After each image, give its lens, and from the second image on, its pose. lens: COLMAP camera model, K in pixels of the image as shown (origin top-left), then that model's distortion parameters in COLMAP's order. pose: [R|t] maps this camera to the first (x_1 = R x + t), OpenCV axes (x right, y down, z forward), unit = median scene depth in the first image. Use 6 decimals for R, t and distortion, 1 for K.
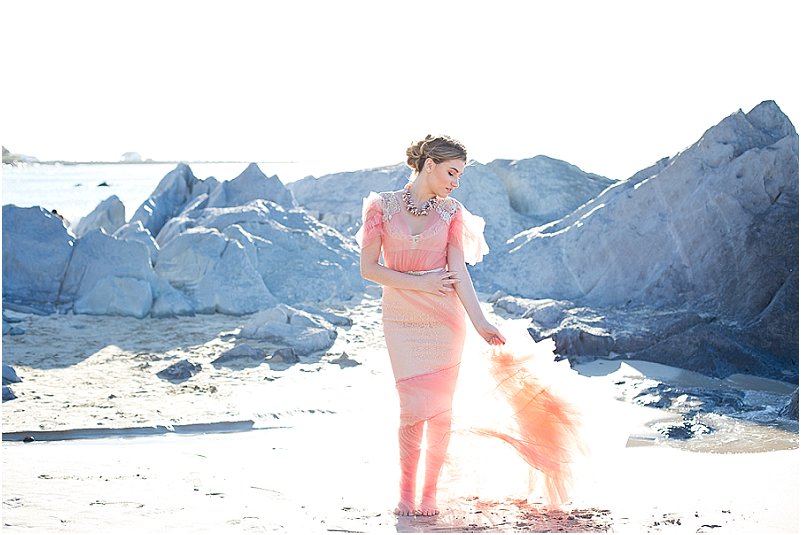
lens RADIAL K [[1264.8, 0, 400.9], [0, 1264.8, 265.9], [0, 0, 1]] dist [-0.162790, 0.000000]
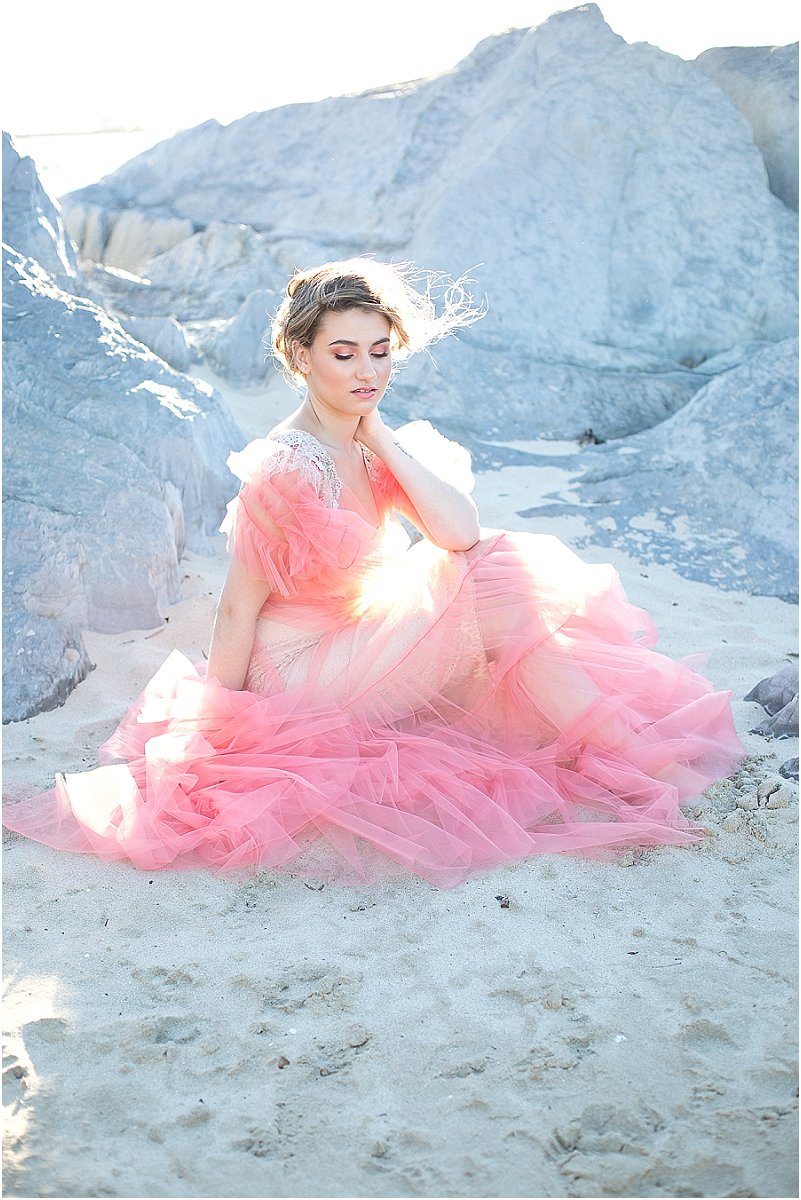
lens RADIAL K [[1894.8, 0, 339.6], [0, 1894.8, 581.5], [0, 0, 1]] dist [-0.162790, 0.000000]
pose [[0.995151, -0.018205, -0.096656, 0.029767], [0.033967, 0.985871, 0.164025, -0.038530], [0.092304, -0.166513, 0.981709, 0.642526]]
